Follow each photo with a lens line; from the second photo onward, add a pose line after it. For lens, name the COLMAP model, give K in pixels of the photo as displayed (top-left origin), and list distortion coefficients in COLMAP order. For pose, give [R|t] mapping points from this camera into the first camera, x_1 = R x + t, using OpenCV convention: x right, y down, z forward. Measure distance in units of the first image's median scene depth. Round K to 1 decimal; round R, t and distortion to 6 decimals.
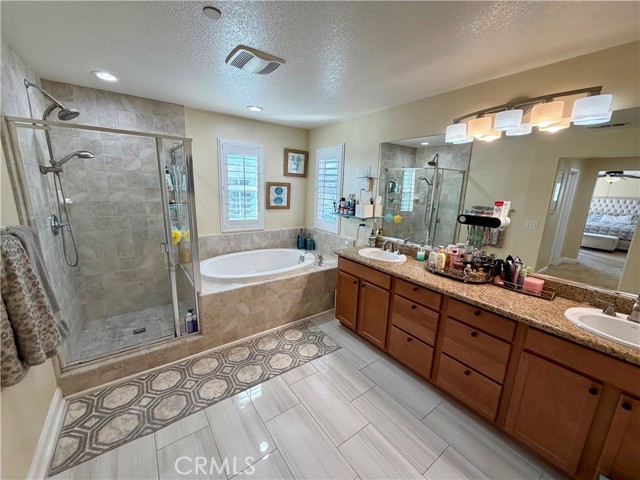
lens RADIAL K [[255.3, 0, 320.4], [0, 255.3, 241.4], [0, 0, 1]] dist [-0.000390, -0.000429]
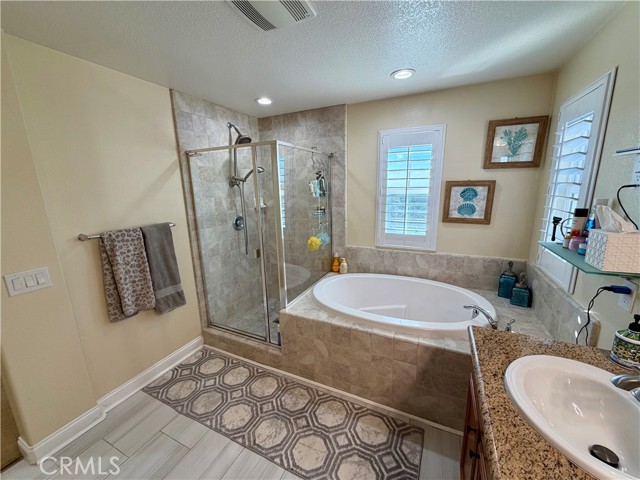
lens RADIAL K [[255.3, 0, 319.8], [0, 255.3, 241.8], [0, 0, 1]] dist [-0.000390, -0.000429]
pose [[0.469041, 0.142150, -0.871662, 0.310562], [-0.153568, 0.985054, 0.078007, -0.109206], [0.869723, 0.097271, 0.483860, 0.561242]]
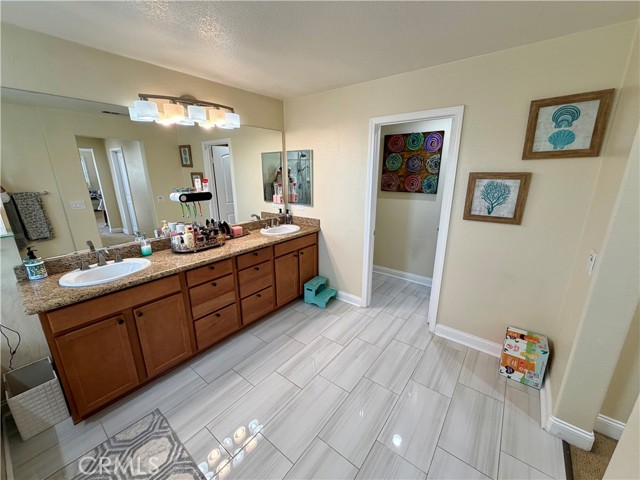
lens RADIAL K [[255.3, 0, 318.7], [0, 255.3, 239.6], [0, 0, 1]] dist [-0.000390, -0.000429]
pose [[-0.268158, -0.283204, 0.920808, -0.511842], [0.202274, 0.917957, 0.341234, -0.142823], [-0.941900, 0.277761, -0.188872, 0.563285]]
